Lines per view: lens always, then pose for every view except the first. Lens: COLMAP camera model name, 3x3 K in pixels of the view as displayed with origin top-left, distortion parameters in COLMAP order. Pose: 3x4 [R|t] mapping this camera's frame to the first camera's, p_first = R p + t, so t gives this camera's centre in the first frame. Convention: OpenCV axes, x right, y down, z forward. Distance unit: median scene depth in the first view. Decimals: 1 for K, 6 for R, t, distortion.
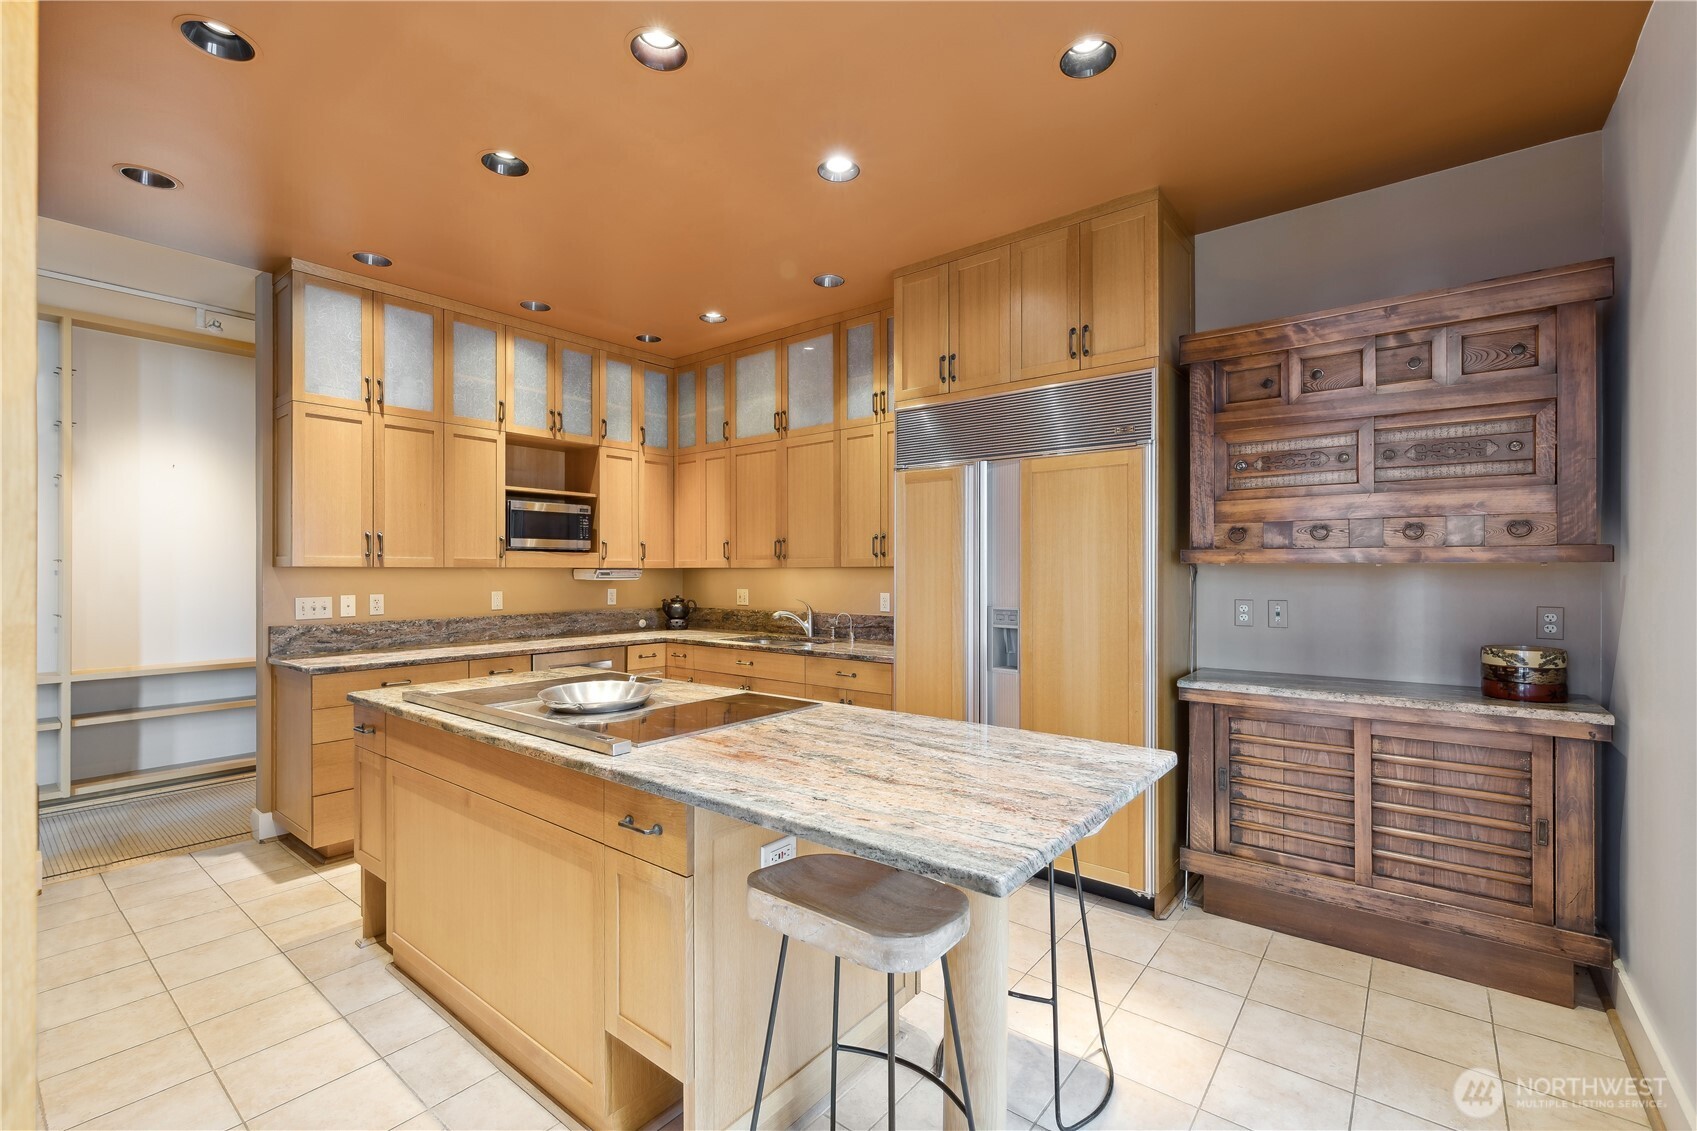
lens RADIAL K [[733.8, 0, 848.0], [0, 733.8, 570.0], [0, 0, 1]] dist [0.000505, -0.000297]
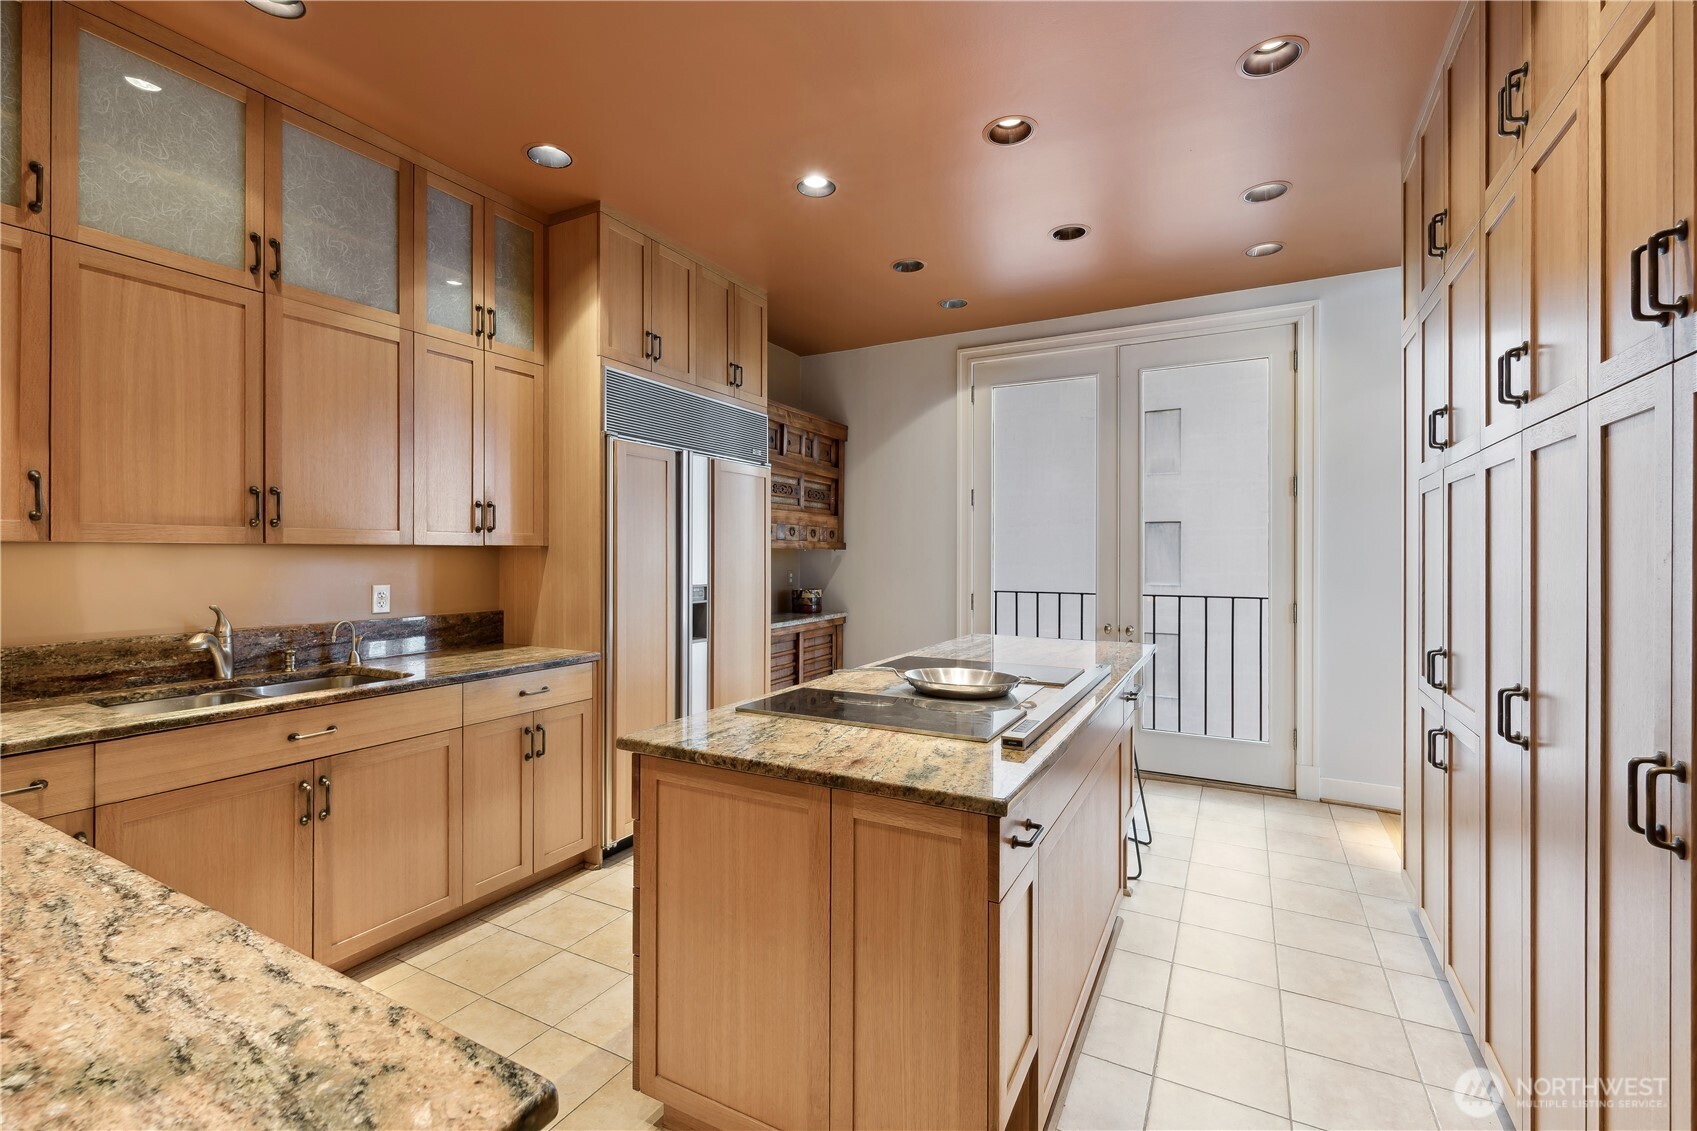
lens RADIAL K [[733.8, 0, 847.8], [0, 733.8, 556.4], [0, 0, 1]] dist [0.000505, -0.000297]
pose [[-0.178585, -0.003988, 0.983916, -1.145368], [-0.004628, 0.999984, 0.003213, 0.003166], [-0.983914, -0.003980, -0.178601, 1.189134]]
